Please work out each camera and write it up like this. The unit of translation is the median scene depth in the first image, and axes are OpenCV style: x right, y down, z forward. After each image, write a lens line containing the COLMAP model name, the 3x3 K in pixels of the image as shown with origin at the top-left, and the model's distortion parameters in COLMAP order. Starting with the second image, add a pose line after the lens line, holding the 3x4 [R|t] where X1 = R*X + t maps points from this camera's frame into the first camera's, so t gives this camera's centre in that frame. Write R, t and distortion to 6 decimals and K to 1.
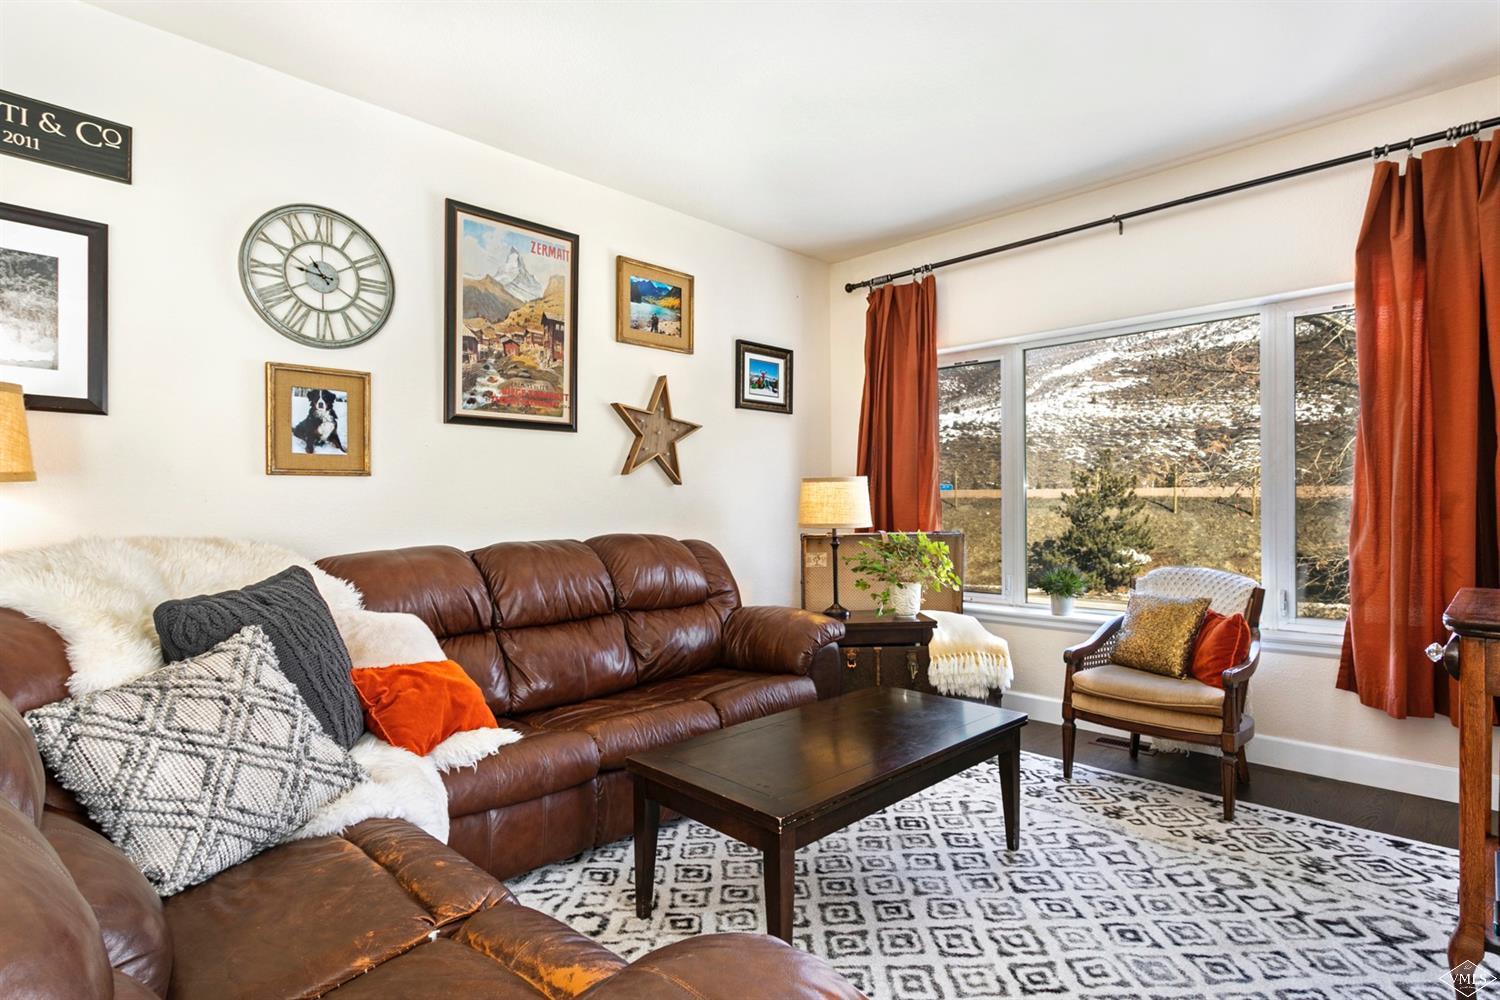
lens RADIAL K [[773.2, 0, 739.6], [0, 773.2, 510.0], [0, 0, 1]] dist [-0.003603, 0.001356]
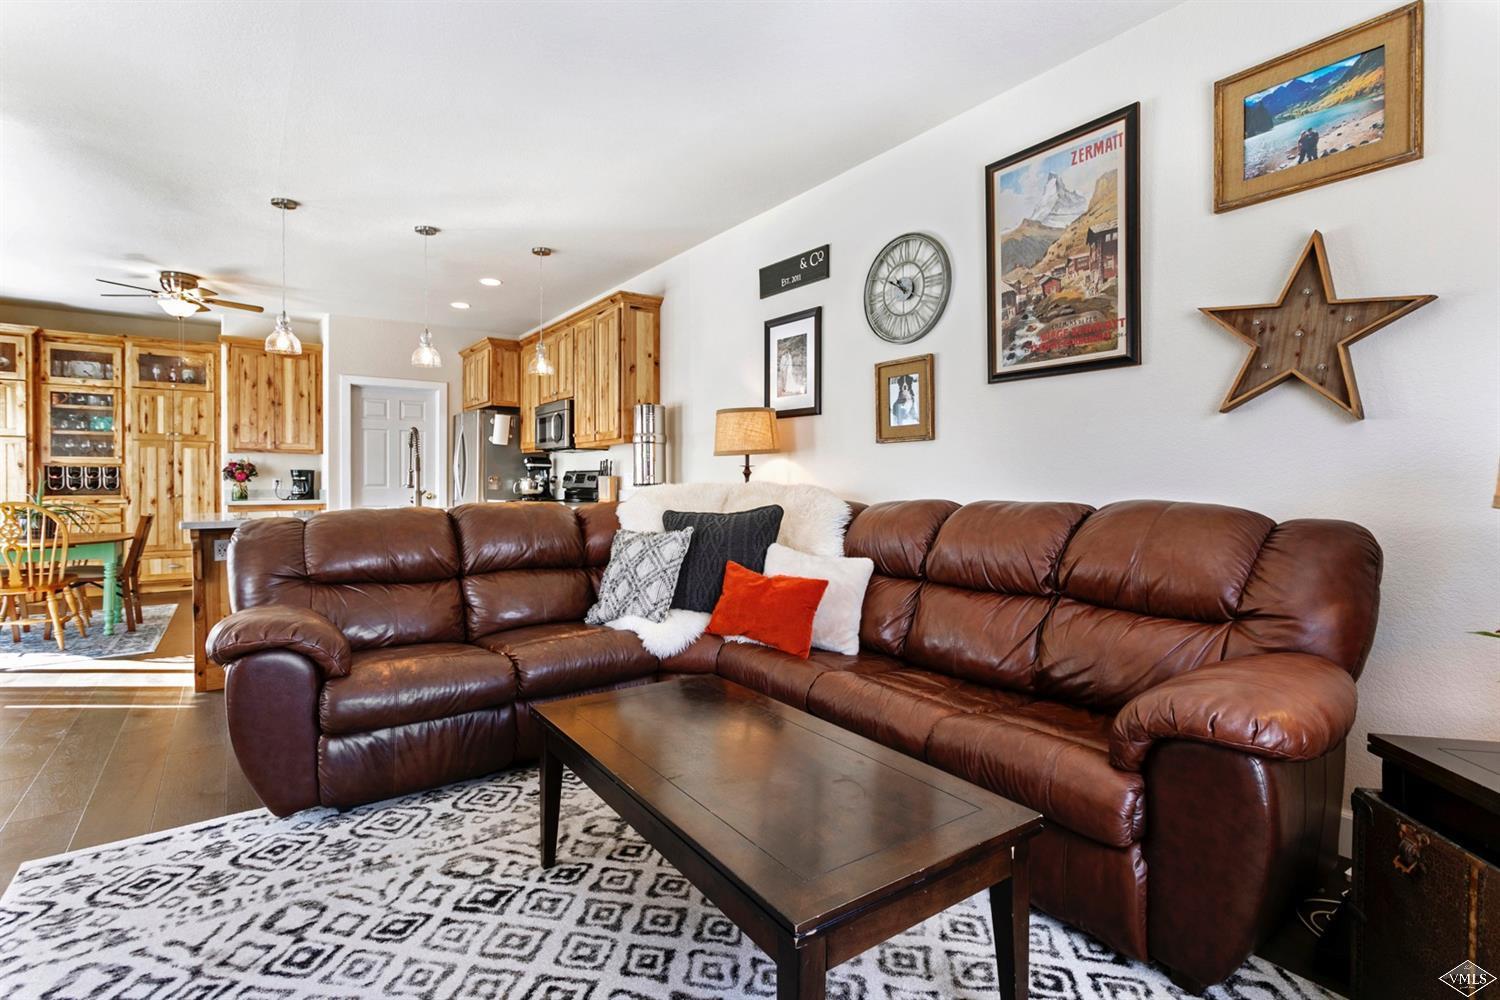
lens RADIAL K [[722.7, 0, 752.1], [0, 722.7, 486.6], [0, 0, 1]] dist [0.004340, -0.000334]
pose [[-0.173133, 0.014157, -0.984797, 0.606804], [-0.008549, 0.999837, 0.015876, 0.012182], [0.984861, 0.011168, -0.172984, 0.824027]]
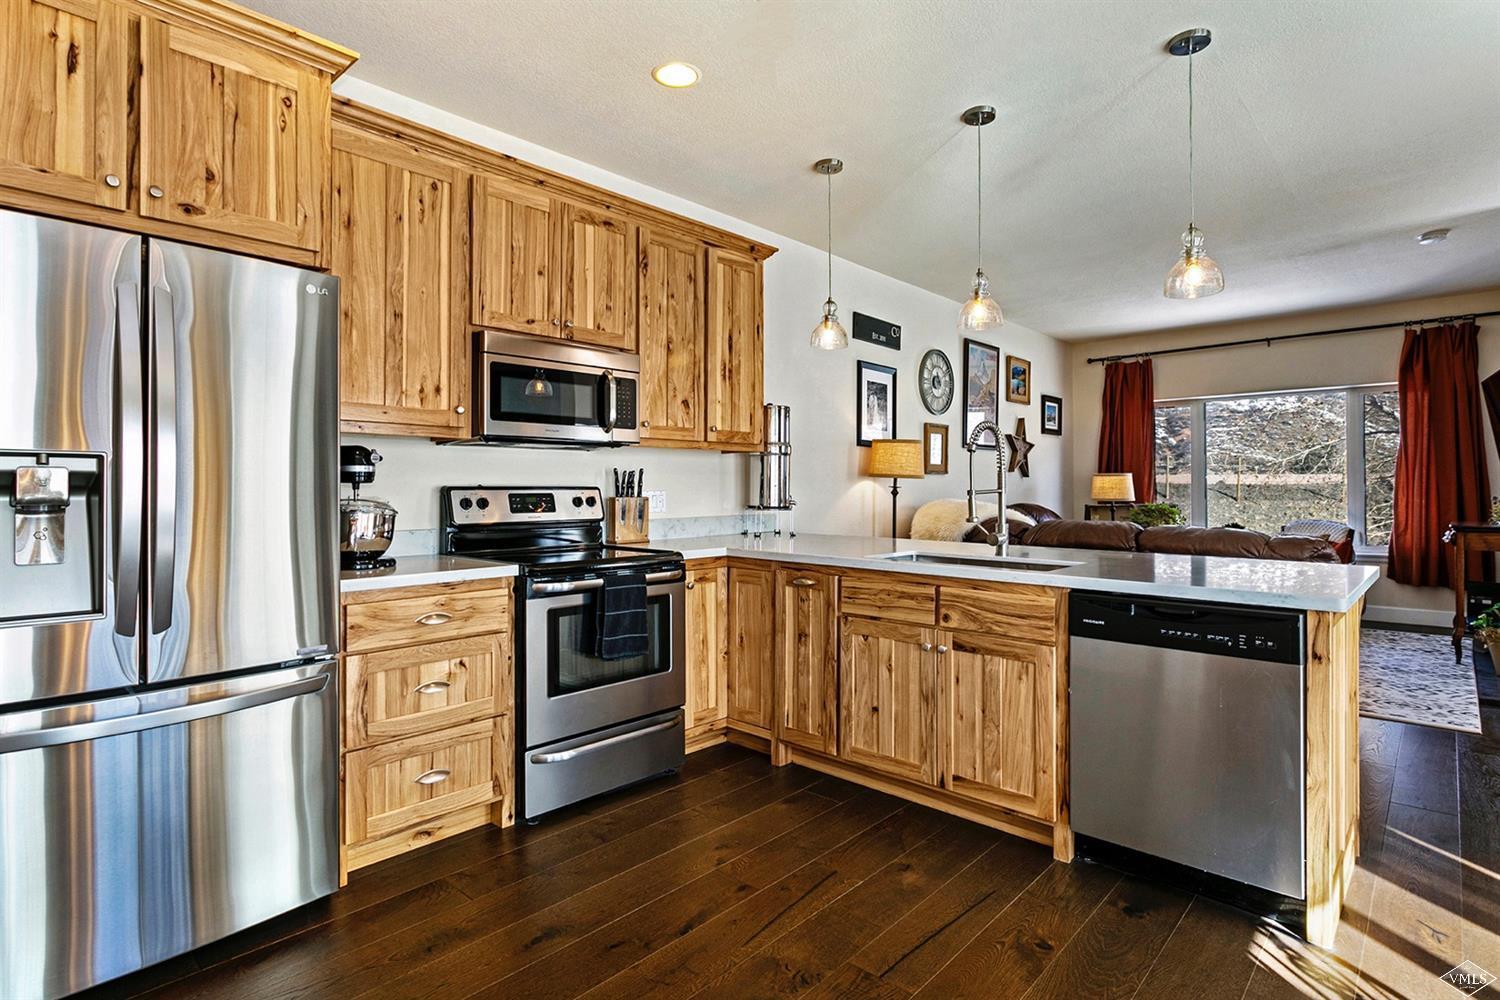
lens RADIAL K [[767.0, 0, 742.1], [0, 767.0, 481.3], [0, 0, 1]] dist [-0.010750, 0.002046]
pose [[0.999636, 0.005636, 0.026394, -0.977144], [-0.005206, 0.999853, -0.016340, 0.011907], [-0.026482, 0.016197, 0.999518, -0.963238]]
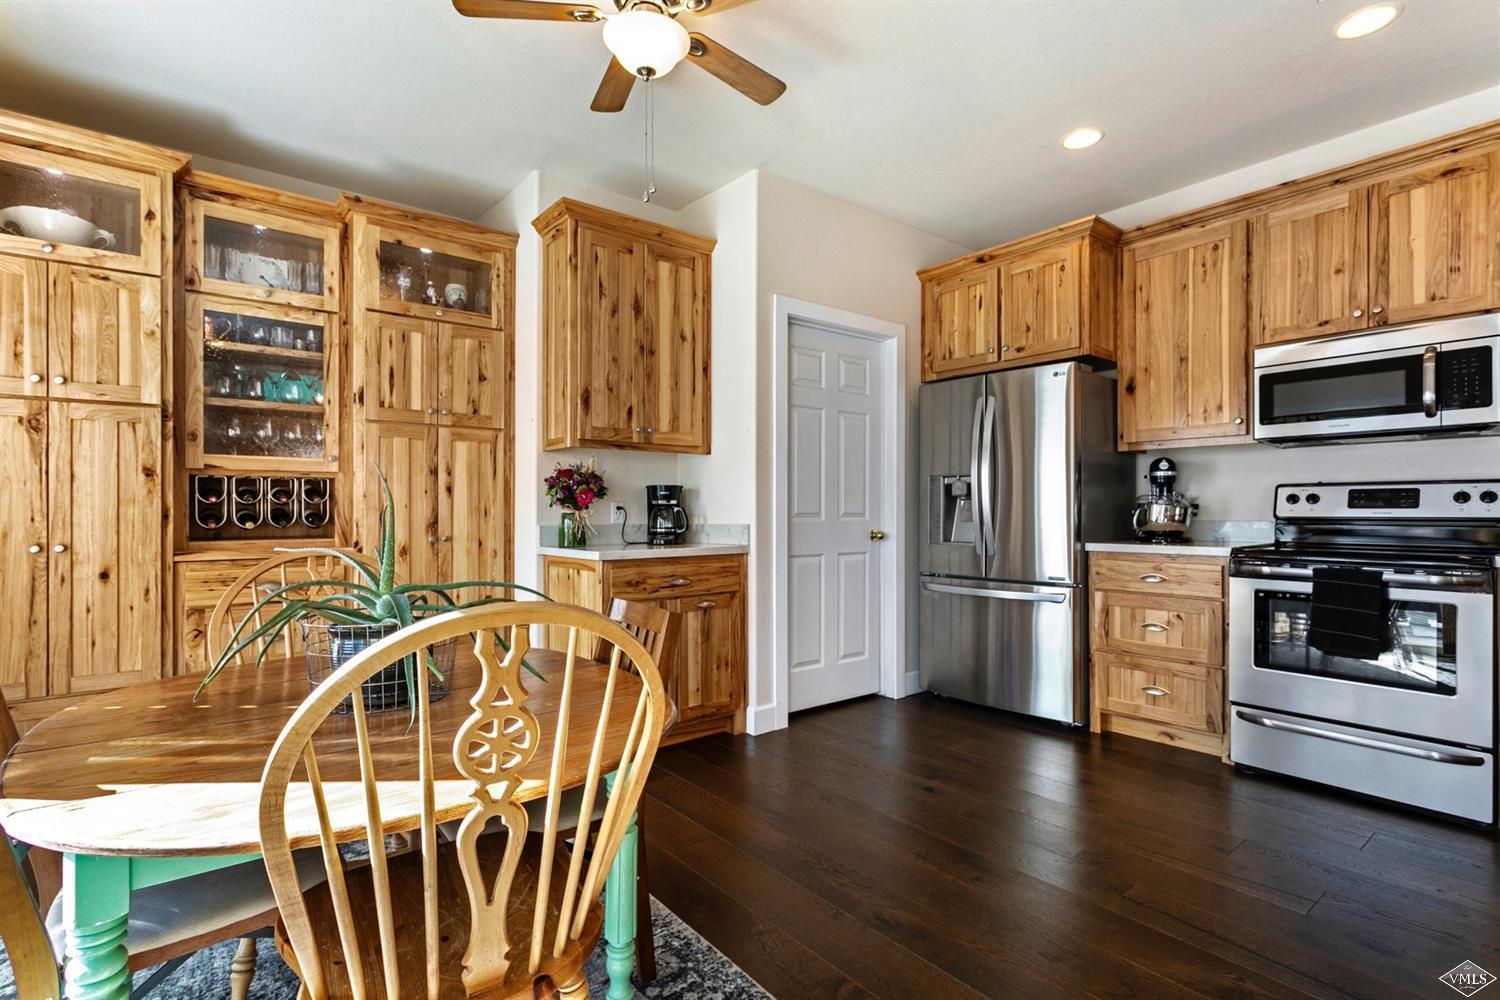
lens RADIAL K [[722.7, 0, 743.6], [0, 722.7, 507.3], [0, 0, 1]] dist [0.004340, -0.000334]
pose [[-0.130404, 0.003573, -0.991455, -0.224170], [-0.005051, 0.999978, 0.004268, 0.036201], [0.991448, 0.005565, -0.130383, -0.645072]]
